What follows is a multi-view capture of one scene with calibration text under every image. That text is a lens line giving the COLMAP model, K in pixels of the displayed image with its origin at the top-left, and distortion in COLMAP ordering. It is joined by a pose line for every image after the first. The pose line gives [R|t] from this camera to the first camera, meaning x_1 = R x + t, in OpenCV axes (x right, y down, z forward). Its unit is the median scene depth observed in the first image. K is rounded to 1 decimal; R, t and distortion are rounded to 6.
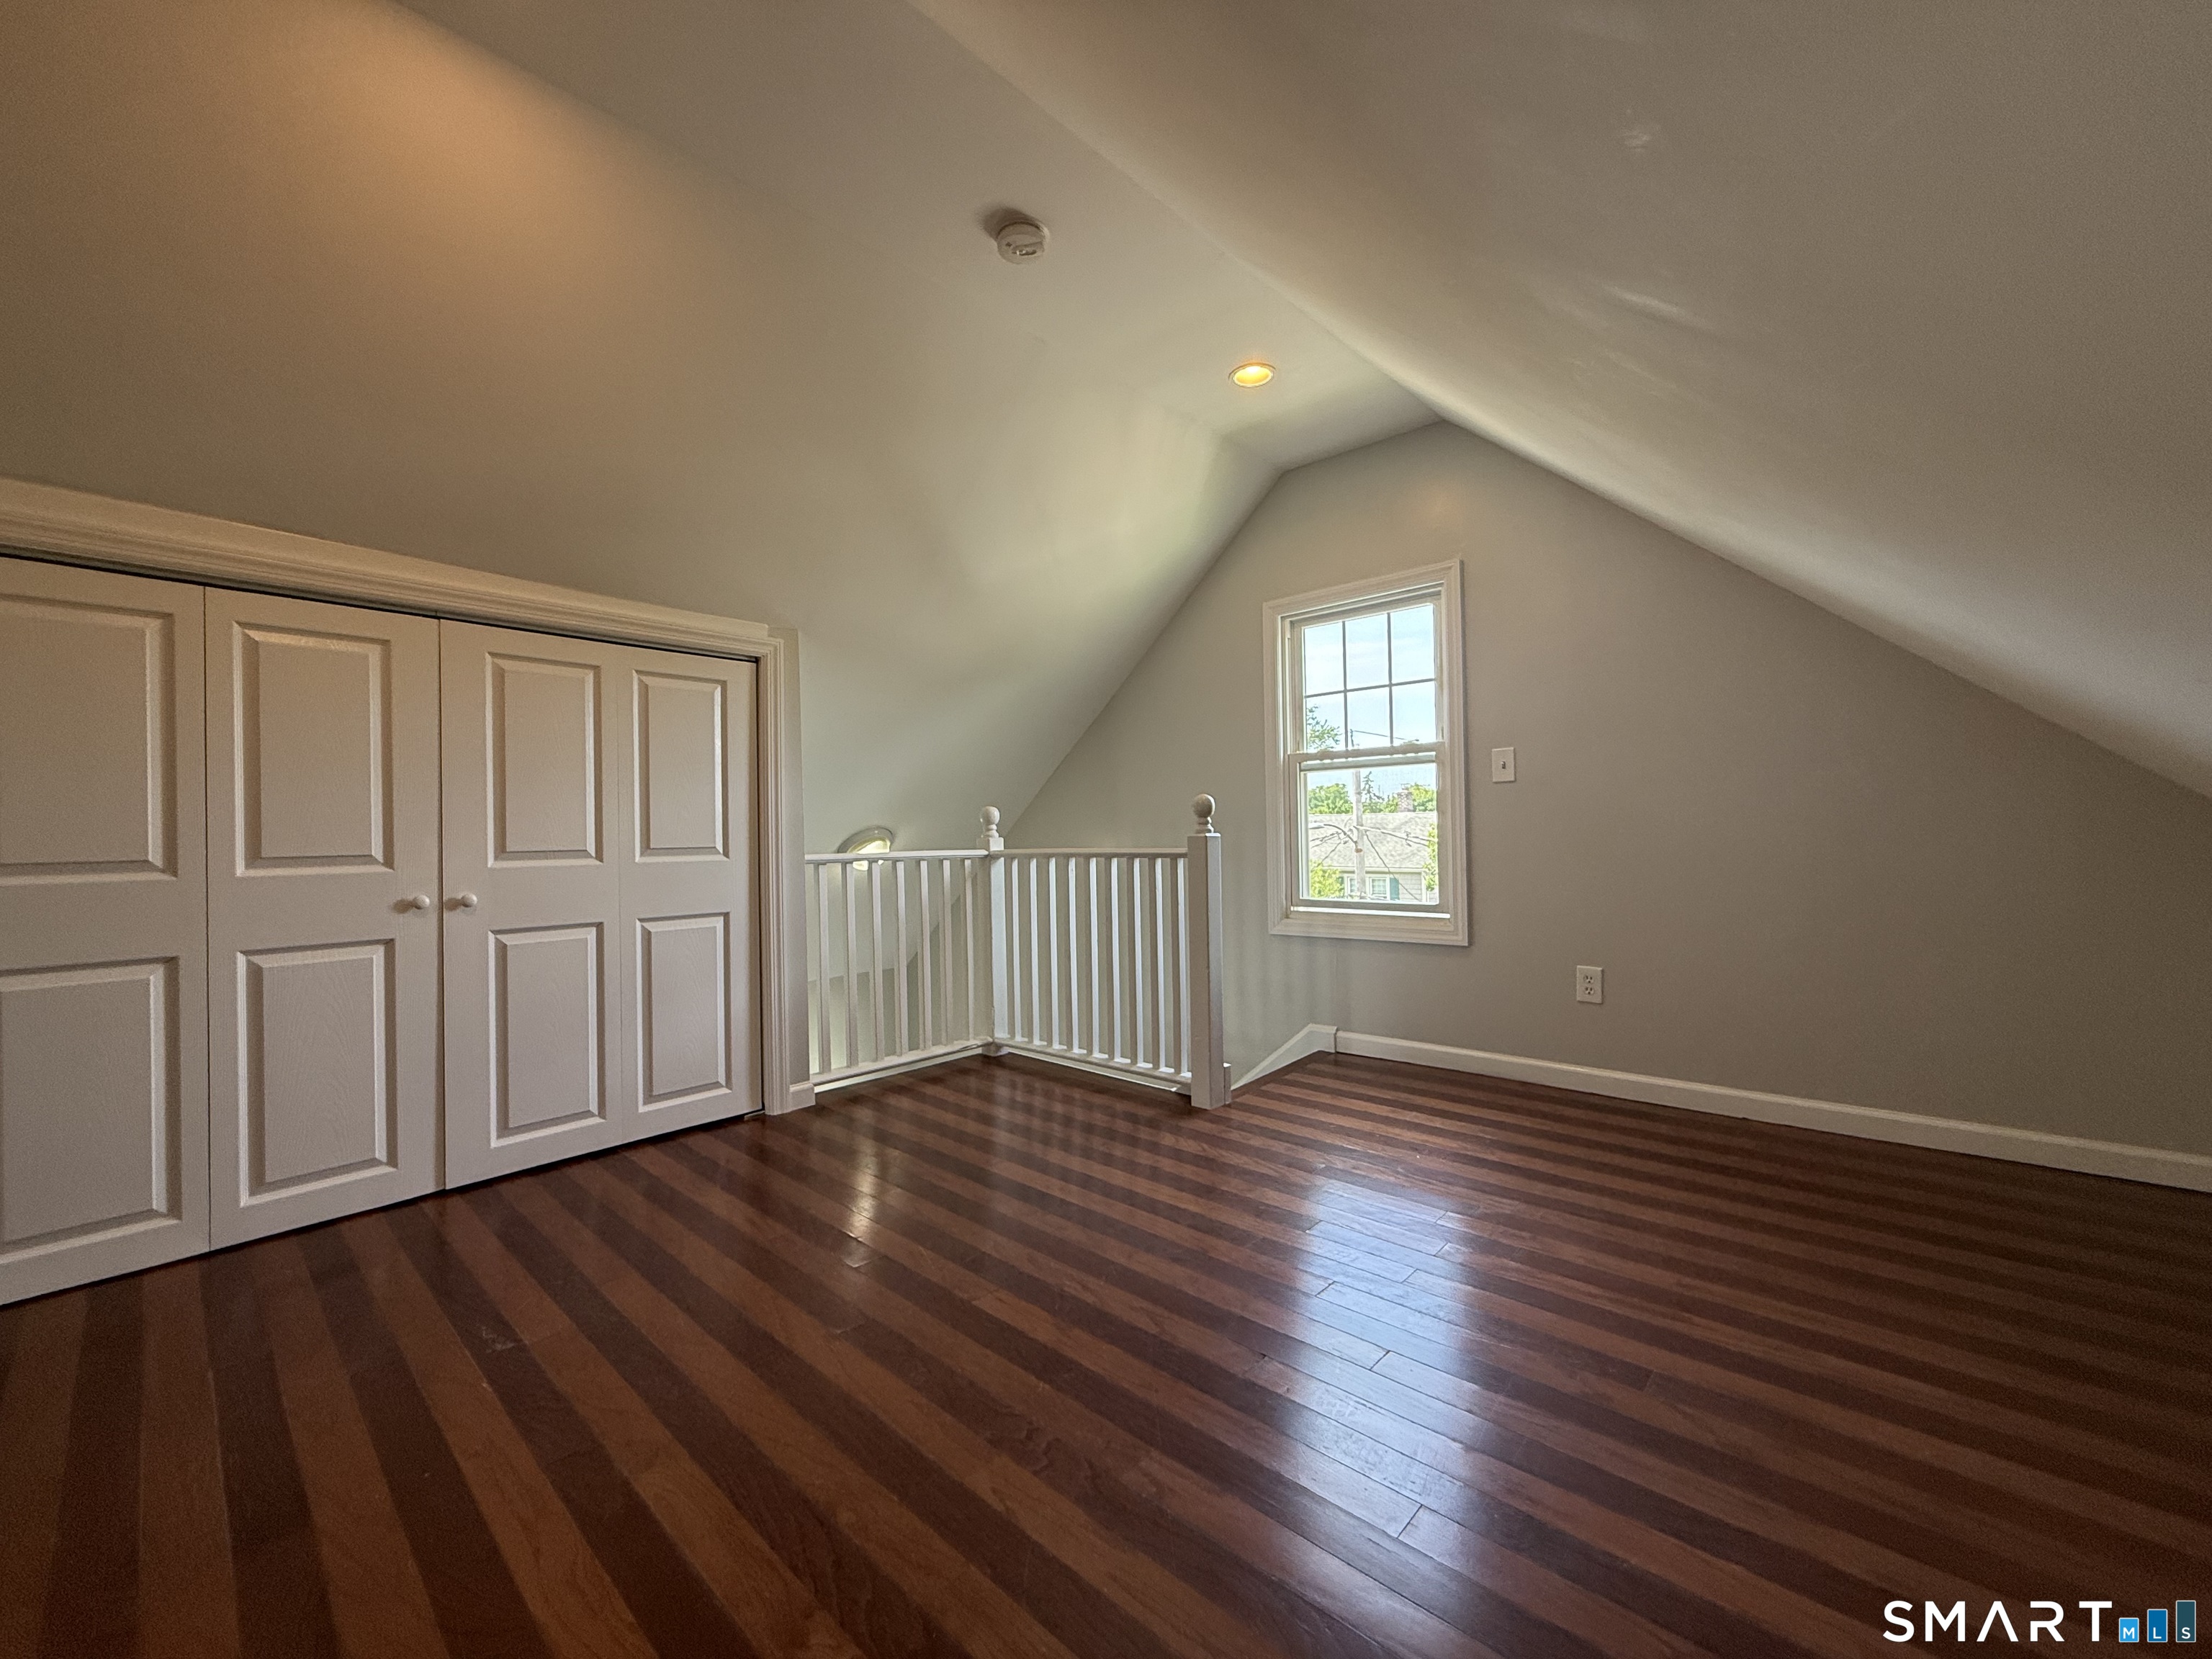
lens RADIAL K [[884.1, 0, 1102.5], [0, 884.1, 838.1], [0, 0, 1]] dist [-0.021420, 0.002650]
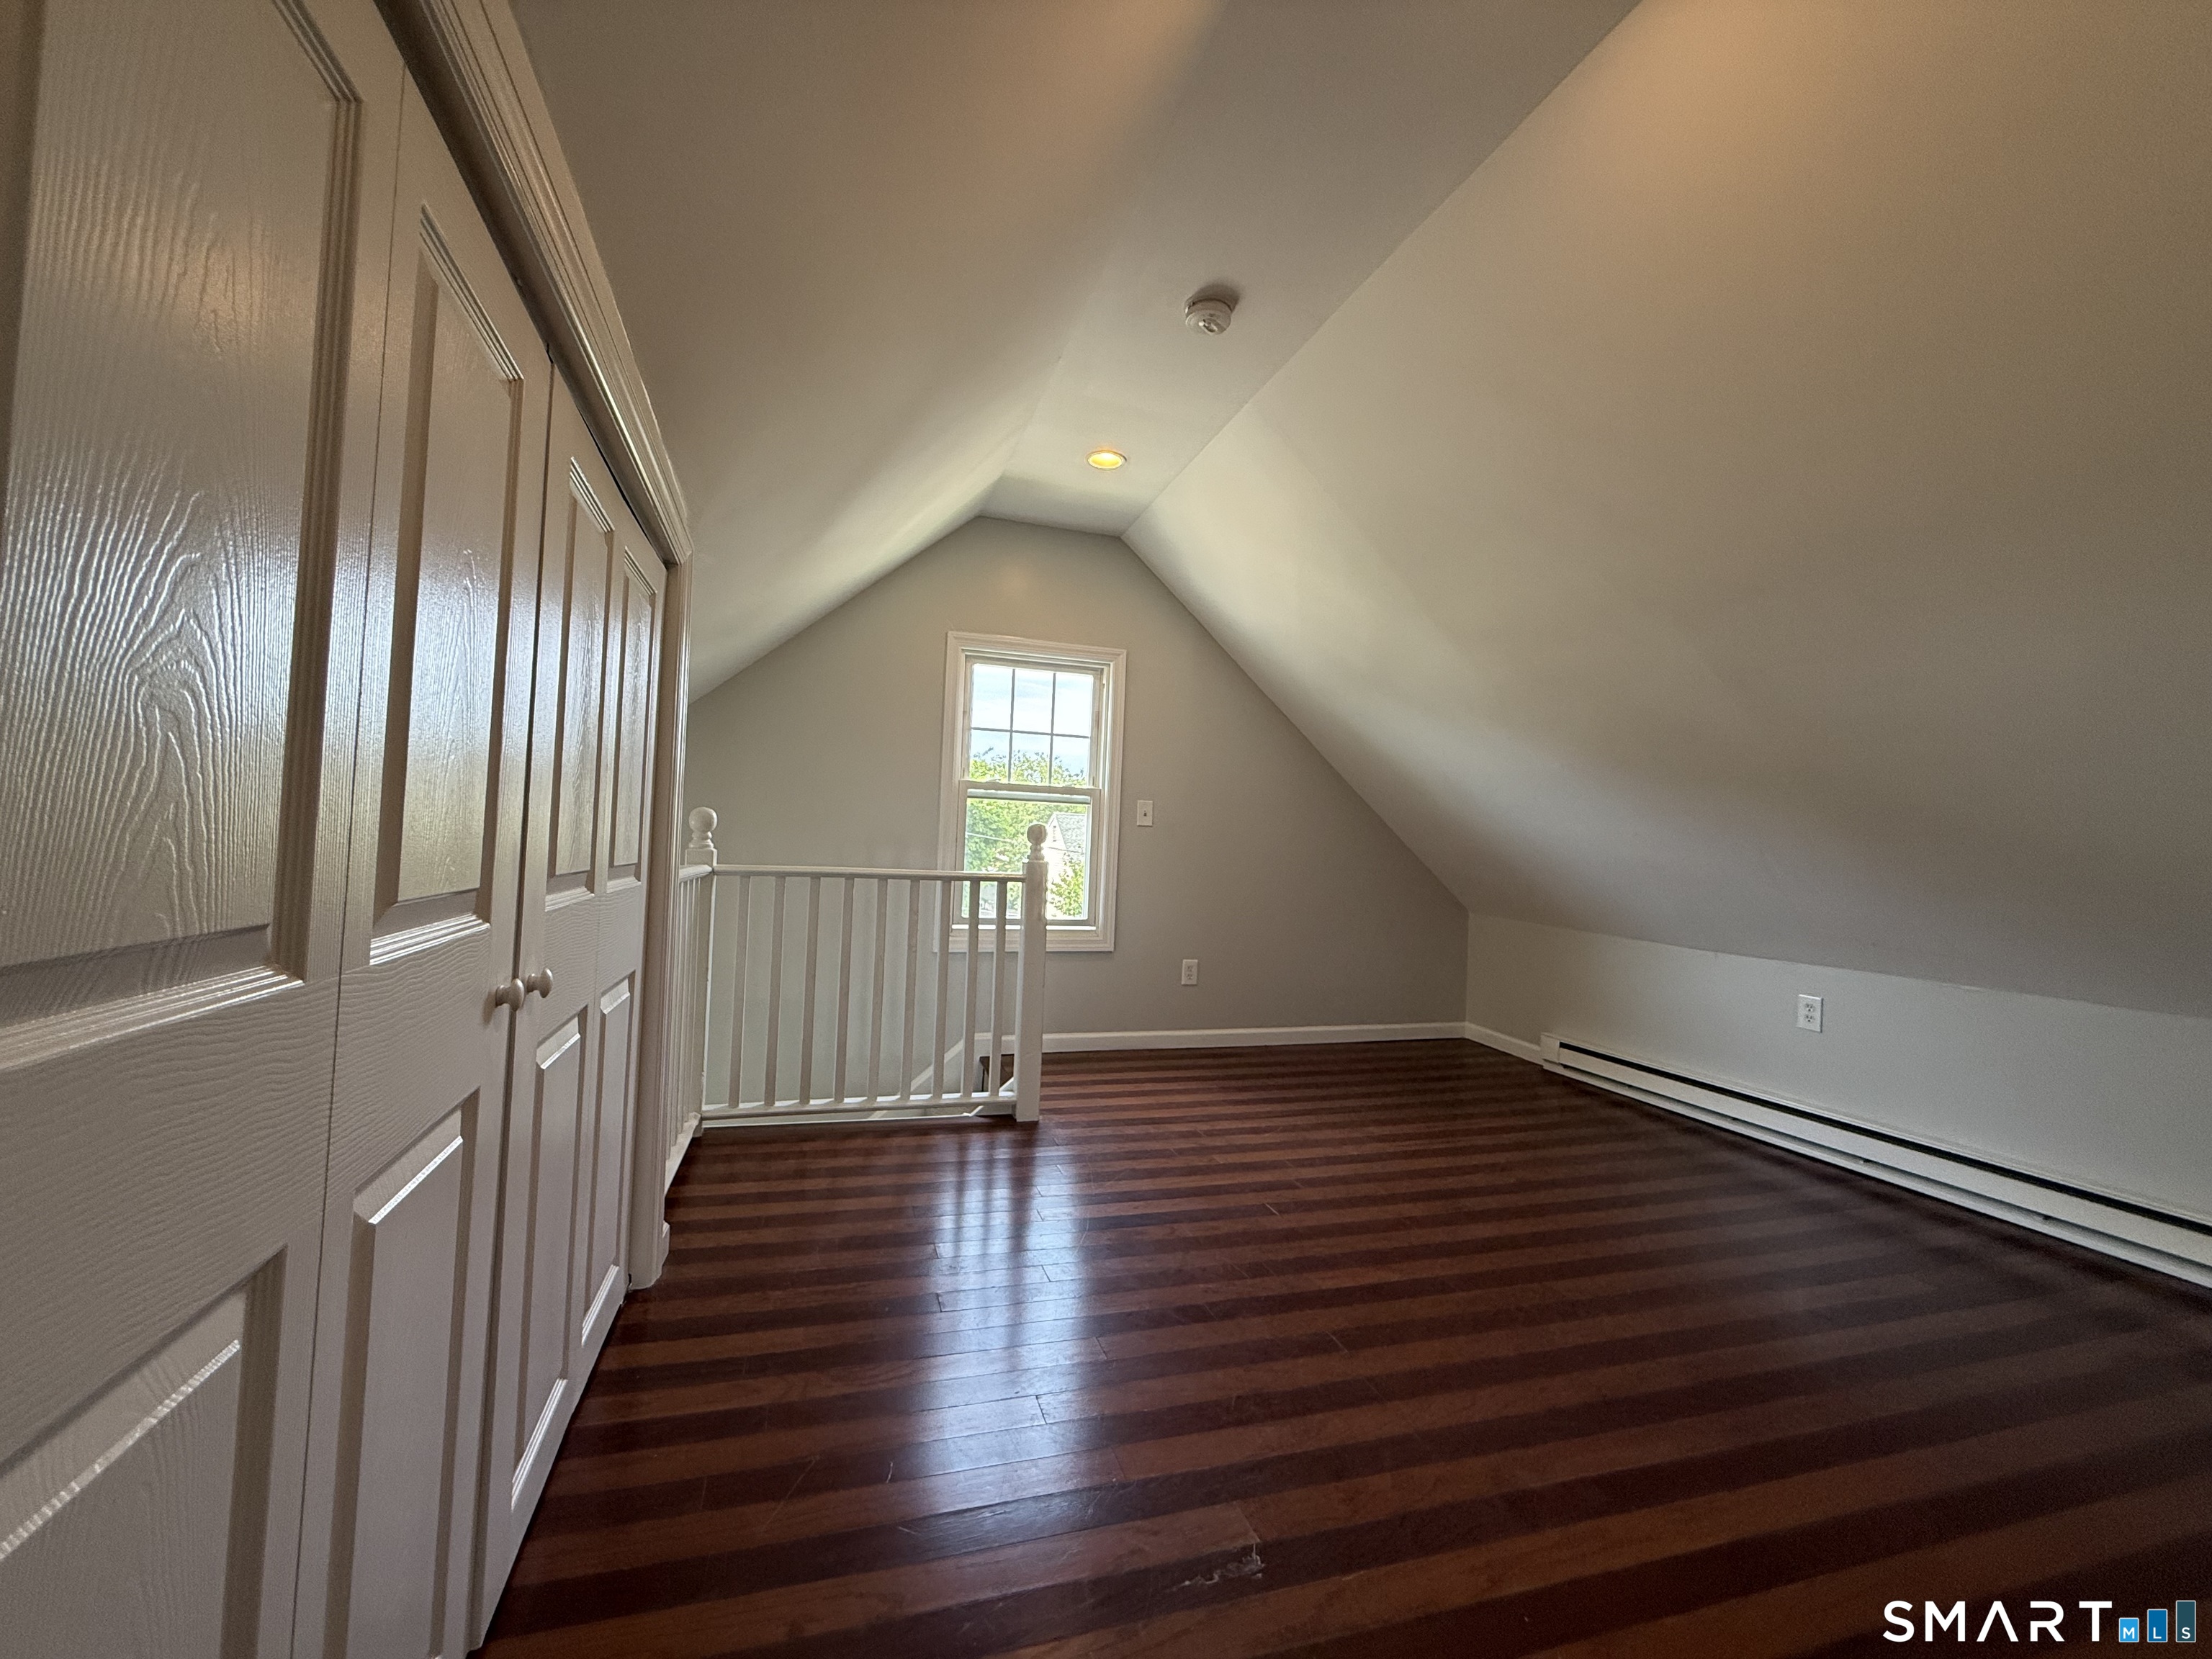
lens RADIAL K [[884.1, 0, 1100.1], [0, 884.1, 827.3], [0, 0, 1]] dist [-0.021420, 0.002650]
pose [[0.510541, 0.064005, 0.857468, -0.677679], [-0.045879, 0.997833, -0.047166, 0.003652], [-0.858629, -0.015259, 0.512371, 0.355992]]
